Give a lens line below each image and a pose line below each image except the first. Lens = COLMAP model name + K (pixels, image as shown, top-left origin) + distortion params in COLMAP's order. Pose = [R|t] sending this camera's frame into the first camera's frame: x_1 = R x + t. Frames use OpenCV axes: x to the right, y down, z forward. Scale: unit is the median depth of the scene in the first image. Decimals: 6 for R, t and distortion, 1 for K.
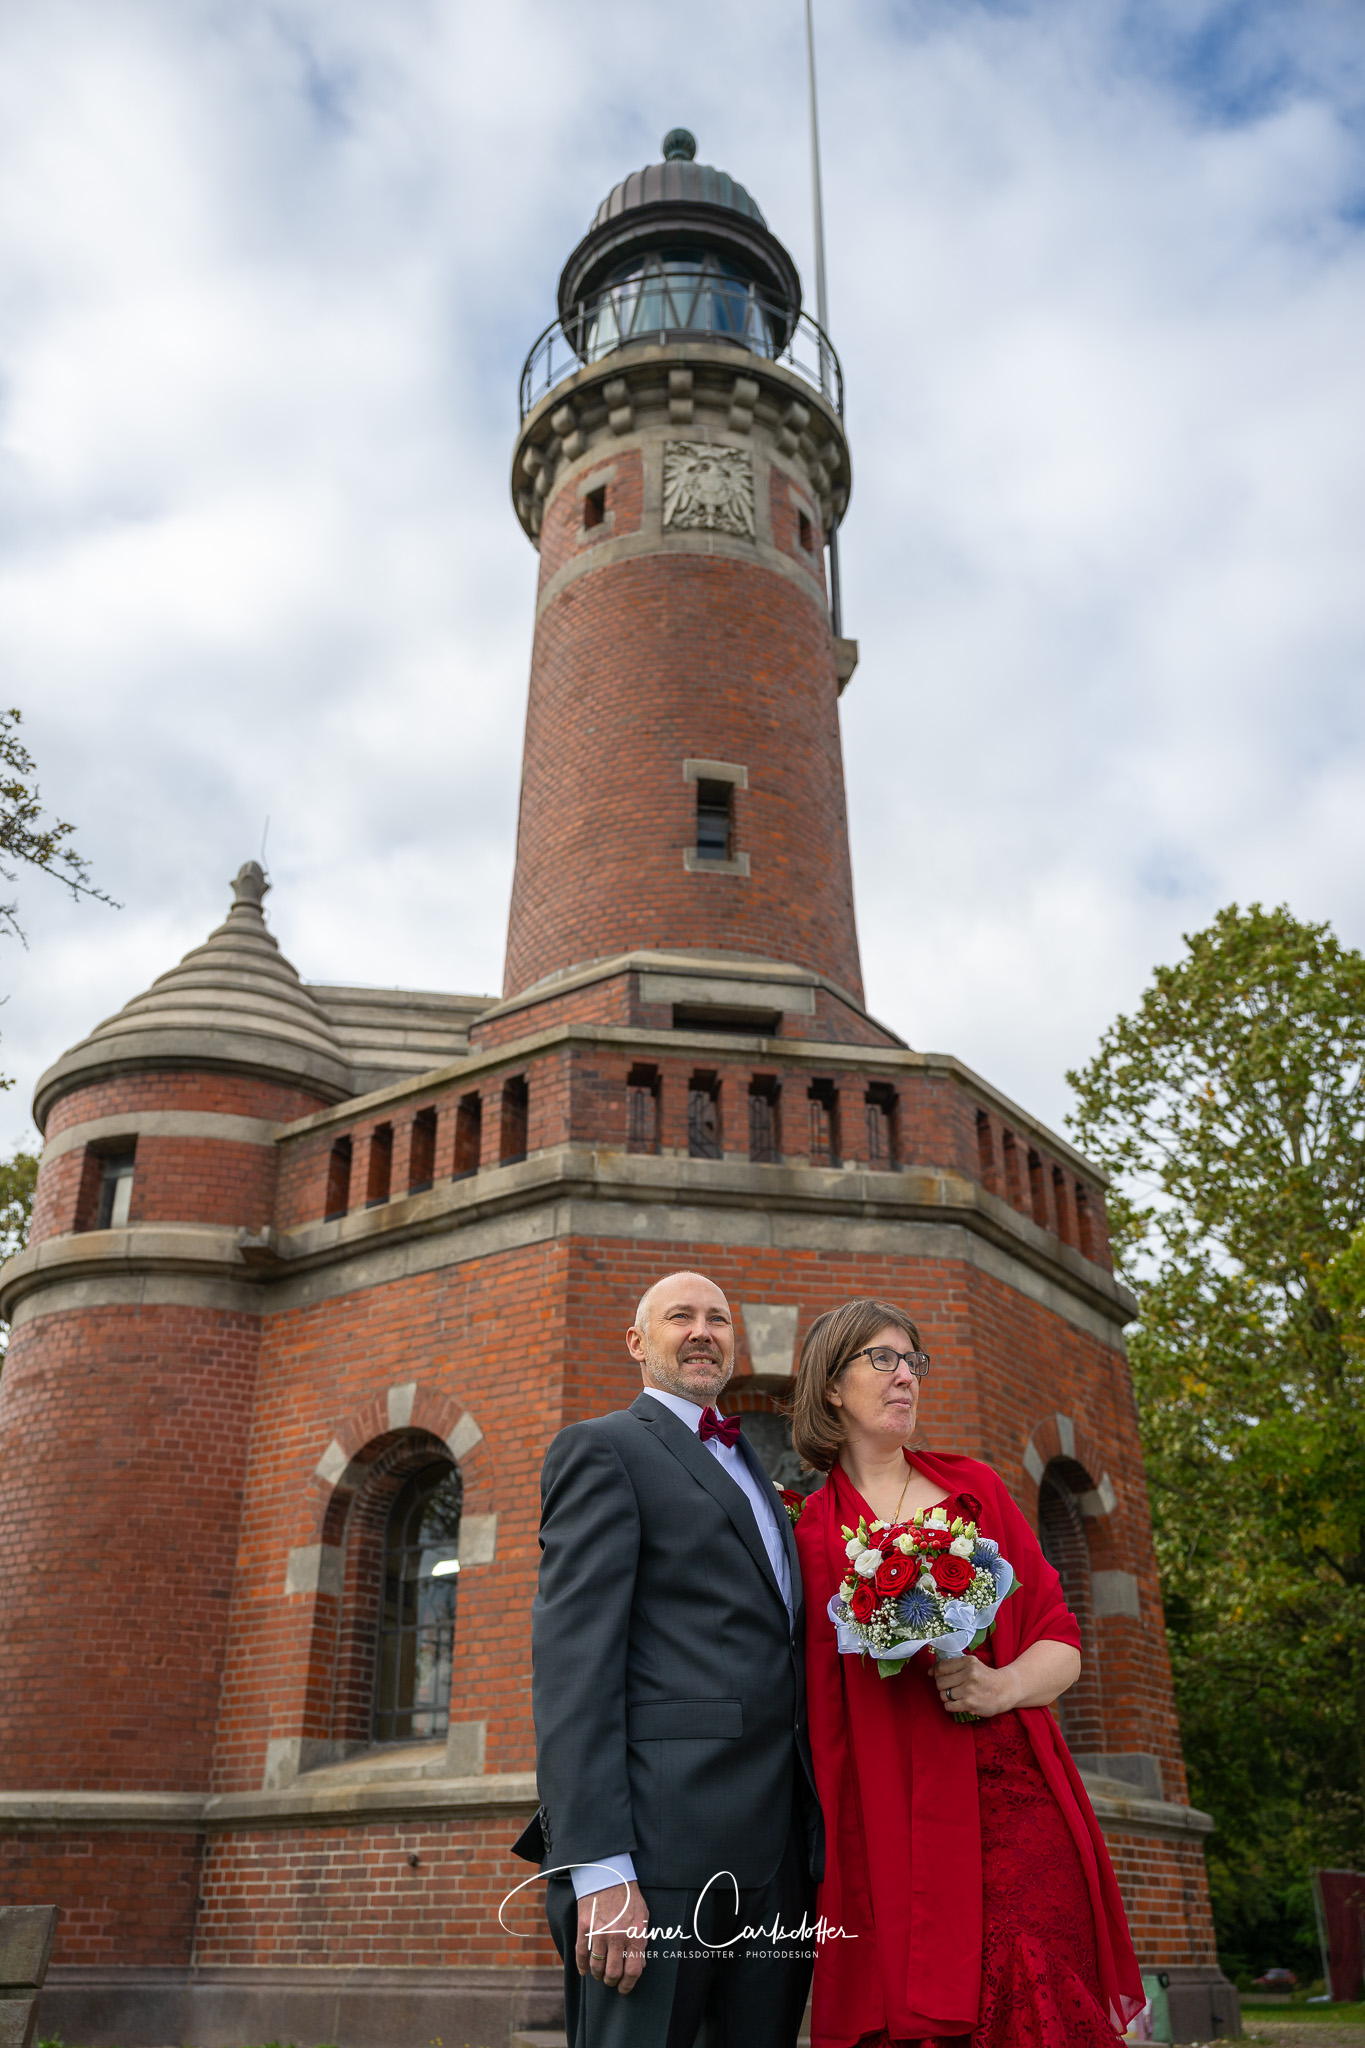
lens RADIAL K [[1822.3, 0, 669.8], [0, 1822.3, 1033.0], [0, 0, 1]] dist [-0.002437, 0.005362]
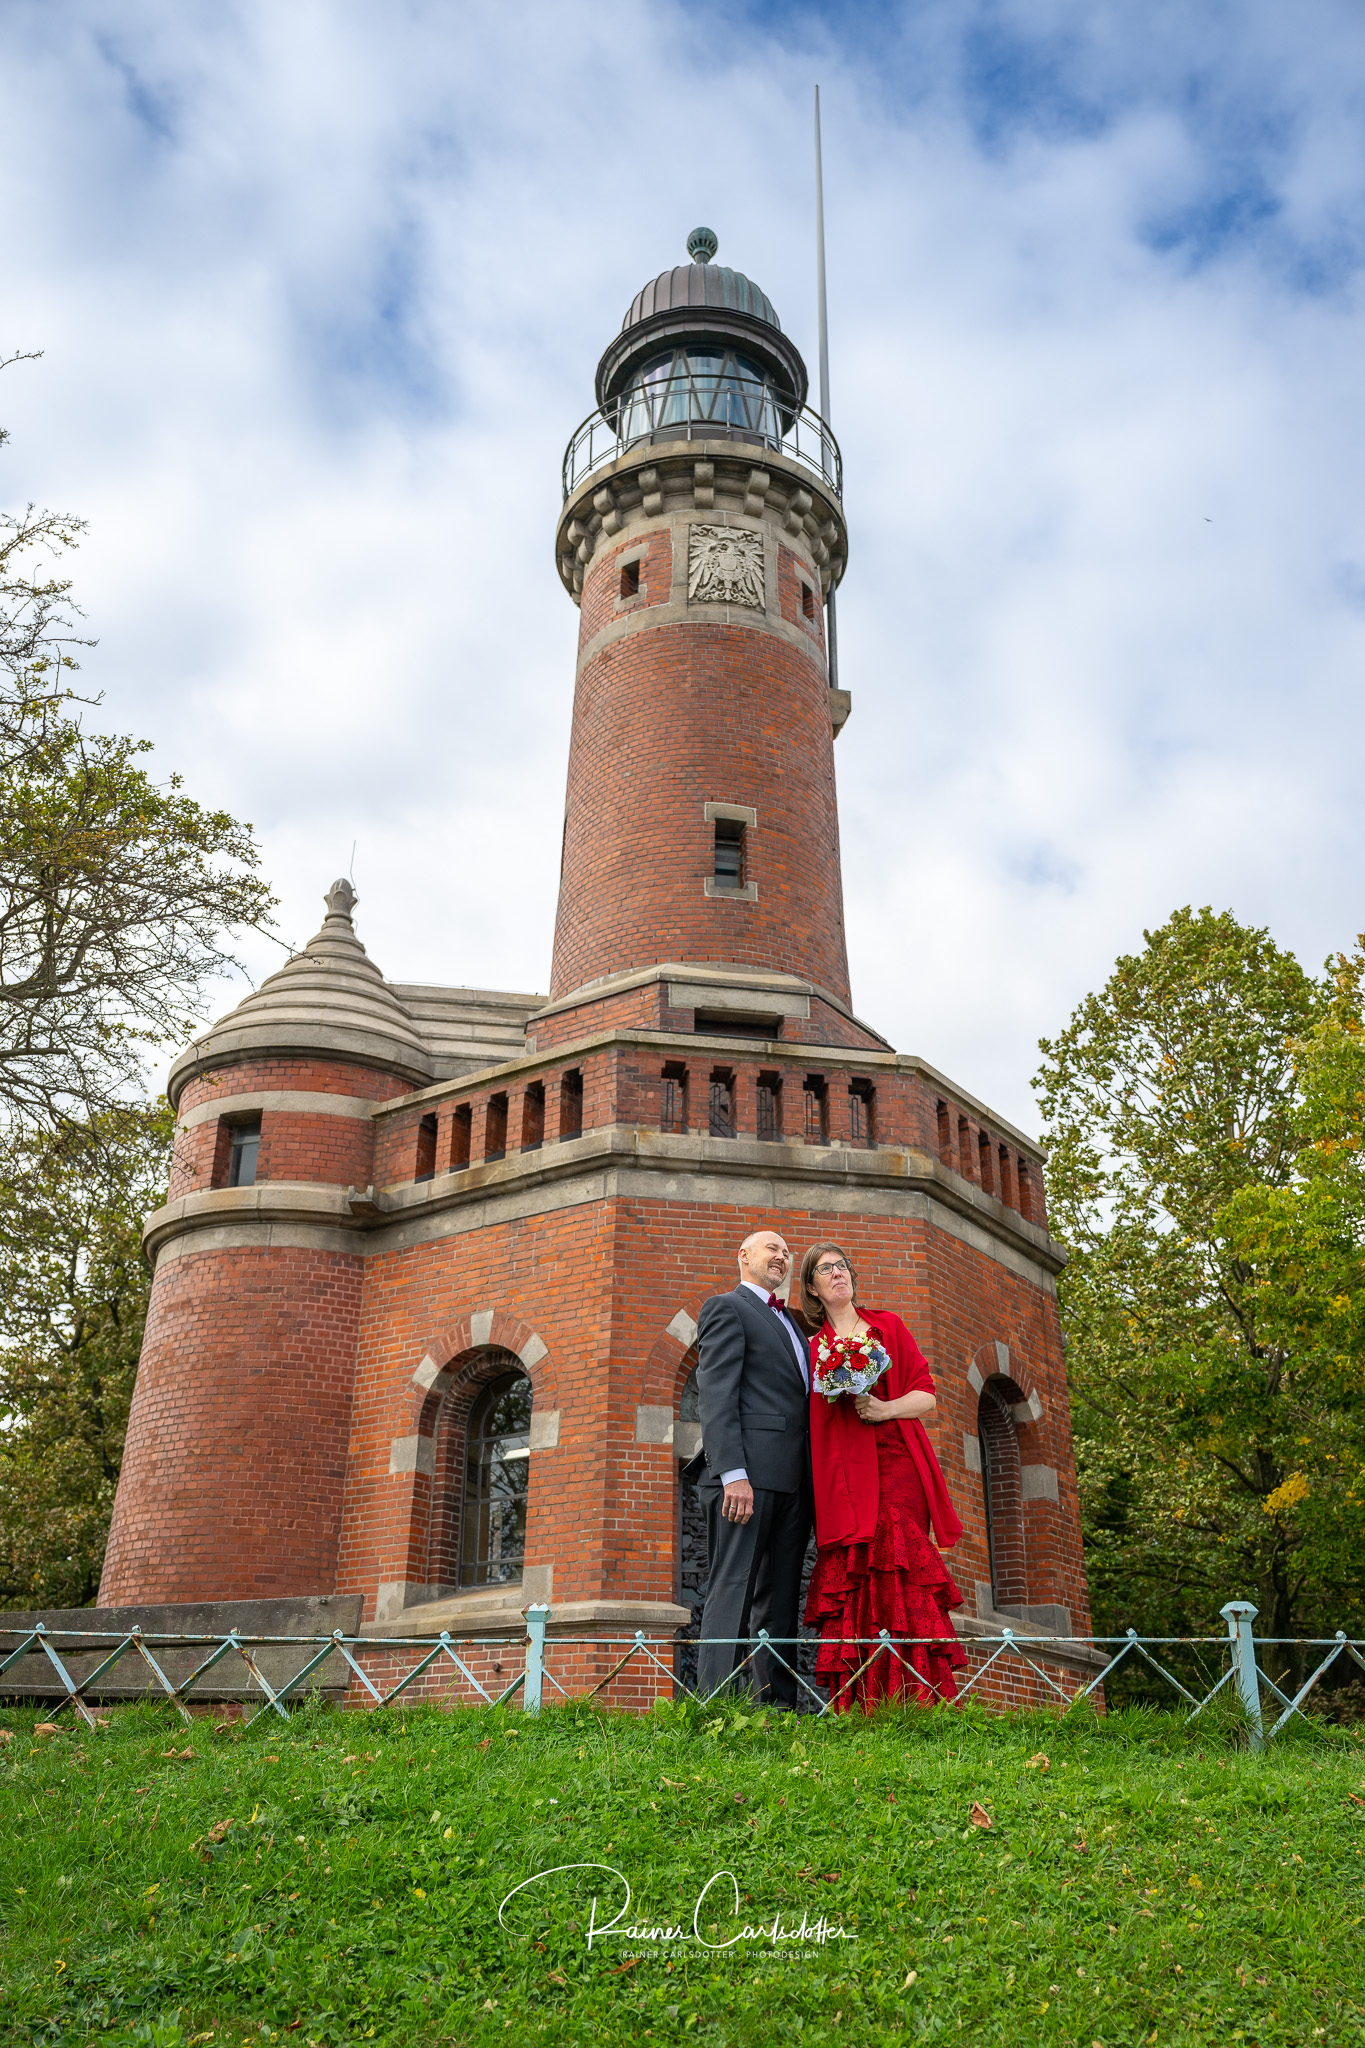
lens RADIAL K [[1819.3, 0, 682.5], [0, 1819.3, 1024.0], [0, 0, 1]] dist [0.000630, -0.003112]
pose [[0.999854, 0.013234, 0.010855, -0.021918], [-0.013465, 0.999678, 0.021489, -0.035080], [-0.010567, -0.021632, 0.999710, -0.253478]]
